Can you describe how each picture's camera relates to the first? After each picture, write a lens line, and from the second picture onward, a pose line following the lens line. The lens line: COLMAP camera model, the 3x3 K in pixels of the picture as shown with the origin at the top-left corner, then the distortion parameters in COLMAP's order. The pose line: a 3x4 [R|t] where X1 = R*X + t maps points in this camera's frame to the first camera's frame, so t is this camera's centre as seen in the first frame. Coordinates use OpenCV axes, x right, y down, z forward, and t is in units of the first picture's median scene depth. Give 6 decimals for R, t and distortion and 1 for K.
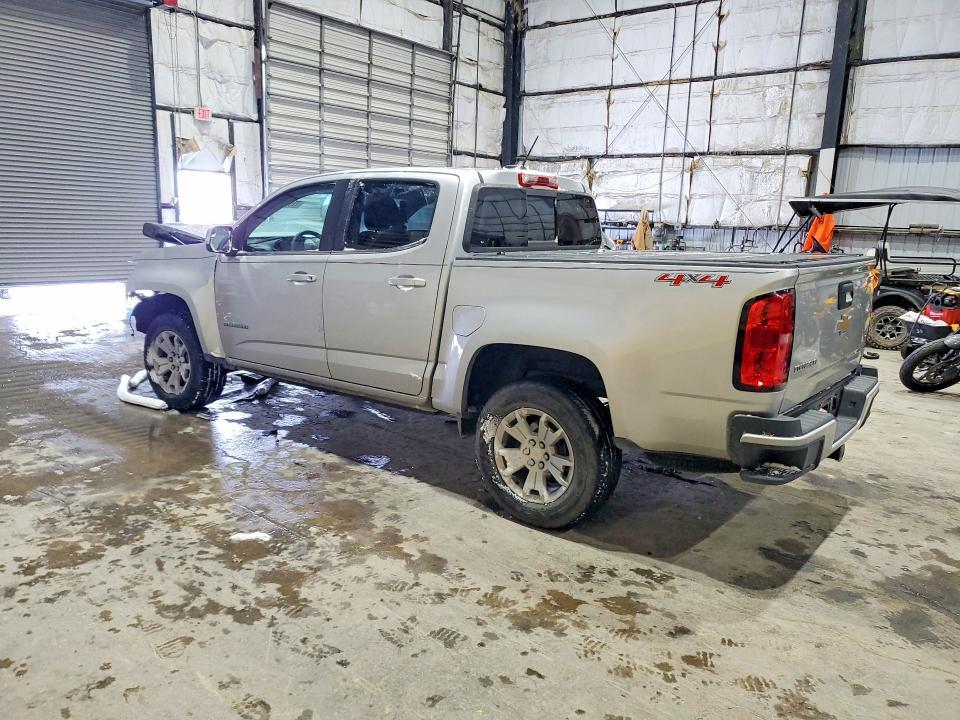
lens RADIAL K [[750.4, 0, 480.0], [0, 750.4, 360.0], [0, 0, 1]] dist [-0.004205, 0.033463]
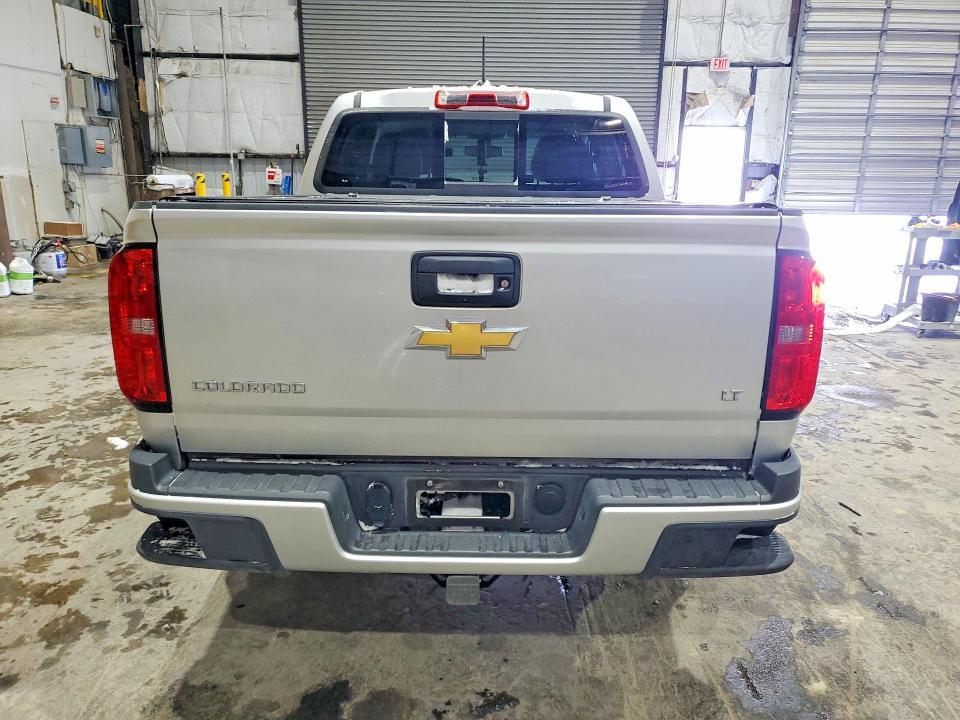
lens RADIAL K [[750.4, 0, 480.0], [0, 750.4, 360.0], [0, 0, 1]] dist [-0.004205, 0.033463]
pose [[0.612487, 0.174427, -0.770996, 0.754359], [-0.141767, 0.983775, 0.109945, -0.076496], [0.777664, 0.041962, 0.627278, 0.607134]]
